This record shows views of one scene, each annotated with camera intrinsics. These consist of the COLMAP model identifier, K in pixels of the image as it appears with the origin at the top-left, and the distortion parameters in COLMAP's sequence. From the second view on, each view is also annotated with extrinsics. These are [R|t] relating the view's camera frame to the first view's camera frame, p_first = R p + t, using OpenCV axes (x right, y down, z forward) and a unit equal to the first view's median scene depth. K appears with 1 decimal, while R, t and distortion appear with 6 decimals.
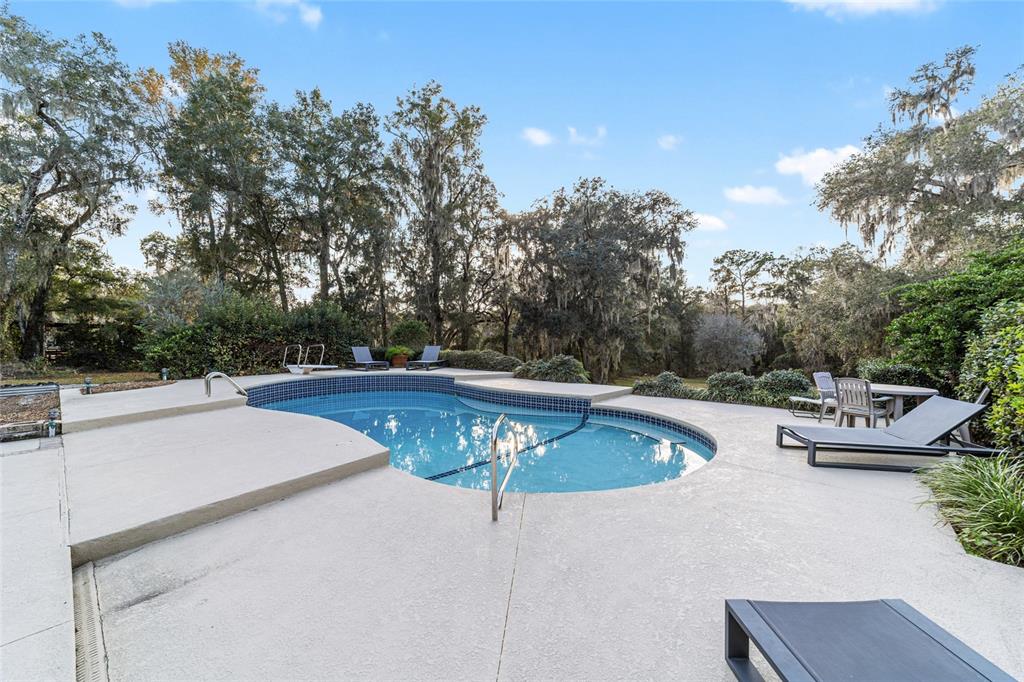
lens RADIAL K [[390.8, 0, 512.0], [0, 390.8, 341.0], [0, 0, 1]] dist [-0.019800, 0.008611]
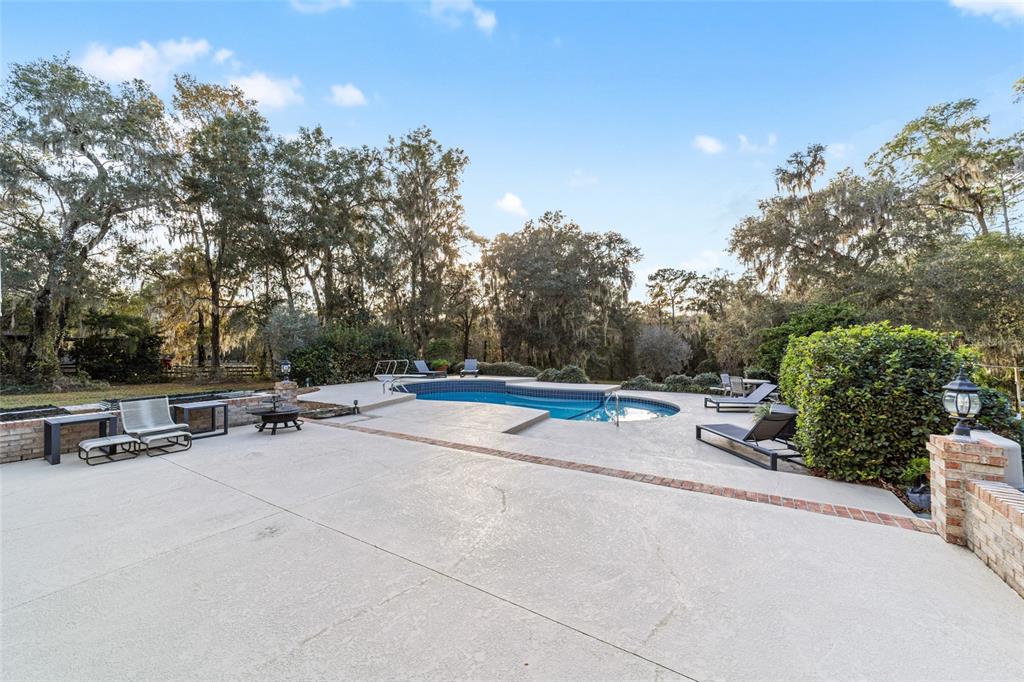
lens RADIAL K [[390.7, 0, 512.0], [0, 390.7, 341.0], [0, 0, 1]] dist [-0.018645, 0.009098]
pose [[0.988948, -0.002149, 0.148248, -0.127524], [0.004471, 0.999873, -0.015327, -0.014275], [-0.148196, 0.015820, 0.988832, -0.181069]]
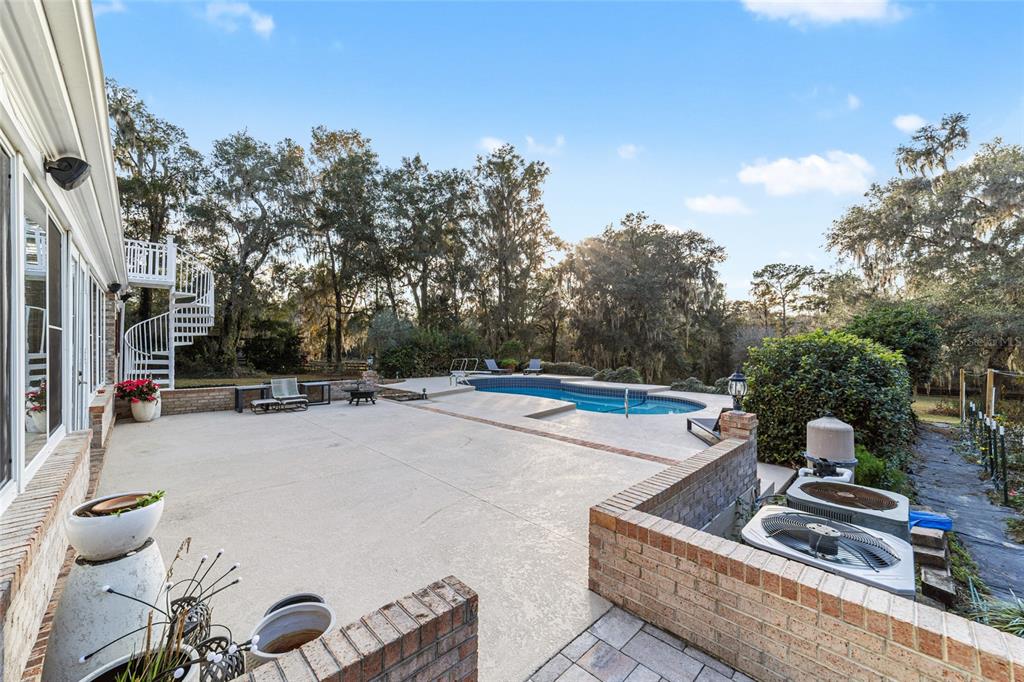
lens RADIAL K [[390.7, 0, 512.0], [0, 390.7, 341.0], [0, 0, 1]] dist [-0.018645, 0.009098]
pose [[0.995628, 0.005310, -0.093259, -0.073941], [-0.007070, 0.999803, -0.018551, -0.014035], [0.093142, 0.019130, 0.995469, -0.249877]]
